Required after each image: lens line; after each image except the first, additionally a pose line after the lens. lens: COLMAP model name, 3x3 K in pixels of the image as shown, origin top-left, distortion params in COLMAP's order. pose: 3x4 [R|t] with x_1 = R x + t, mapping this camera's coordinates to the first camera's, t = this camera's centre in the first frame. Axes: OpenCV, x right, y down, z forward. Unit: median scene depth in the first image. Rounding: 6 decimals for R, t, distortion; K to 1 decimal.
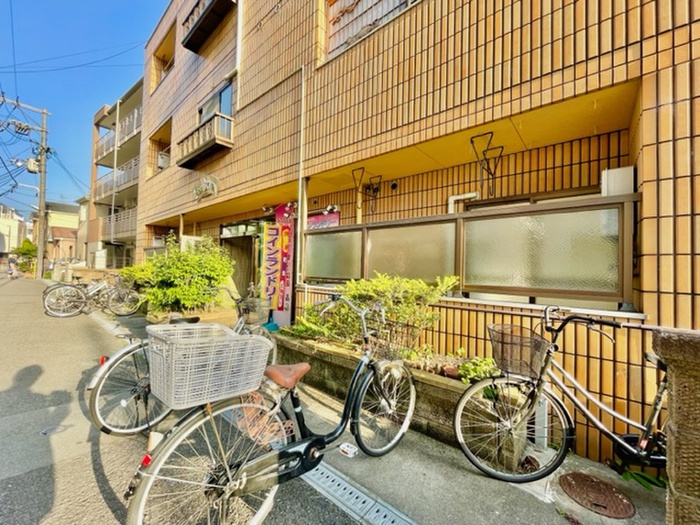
lens RADIAL K [[284.3, 0, 350.0], [0, 284.3, 262.5], [0, 0, 1]] dist [-0.002891, -0.000363]
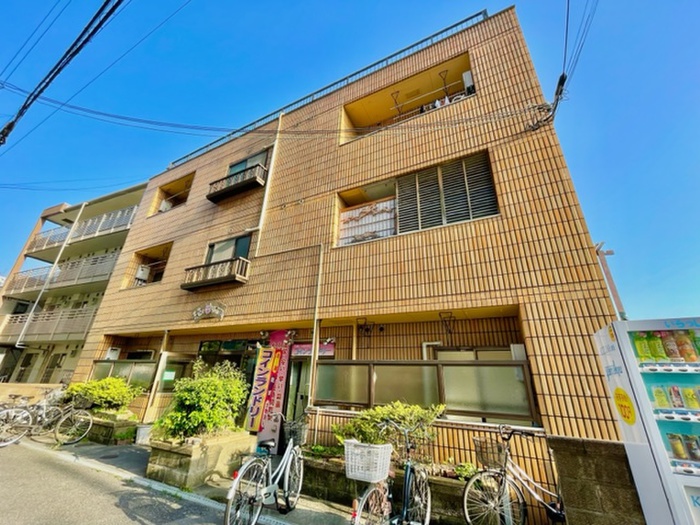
lens RADIAL K [[284.3, 0, 350.0], [0, 284.3, 262.5], [0, 0, 1]] dist [-0.002891, -0.000363]
pose [[0.971081, 0.102970, 0.215405, -0.365707], [-0.018671, 0.932205, -0.361449, -0.069942], [-0.238020, 0.346975, 0.907169, -0.390052]]
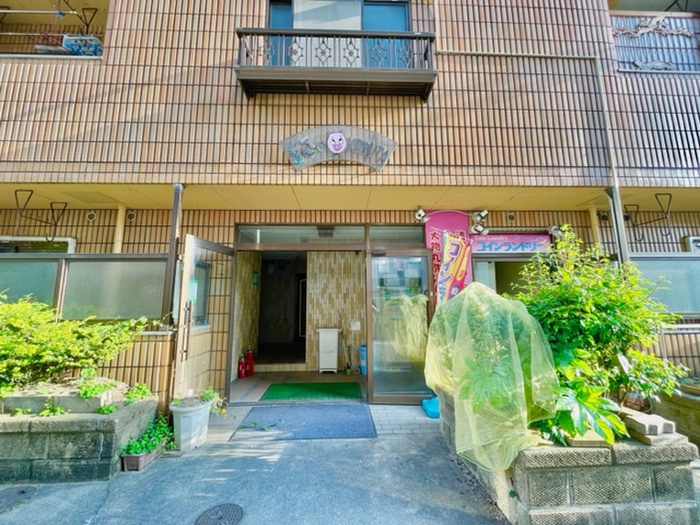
lens RADIAL K [[284.3, 0, 350.0], [0, 284.3, 262.5], [0, 0, 1]] dist [-0.002891, -0.000363]
pose [[0.730283, 0.082960, 0.678088, -1.374892], [0.012564, 0.990800, -0.134749, 0.013523], [-0.683029, 0.106924, 0.722523, 1.107880]]
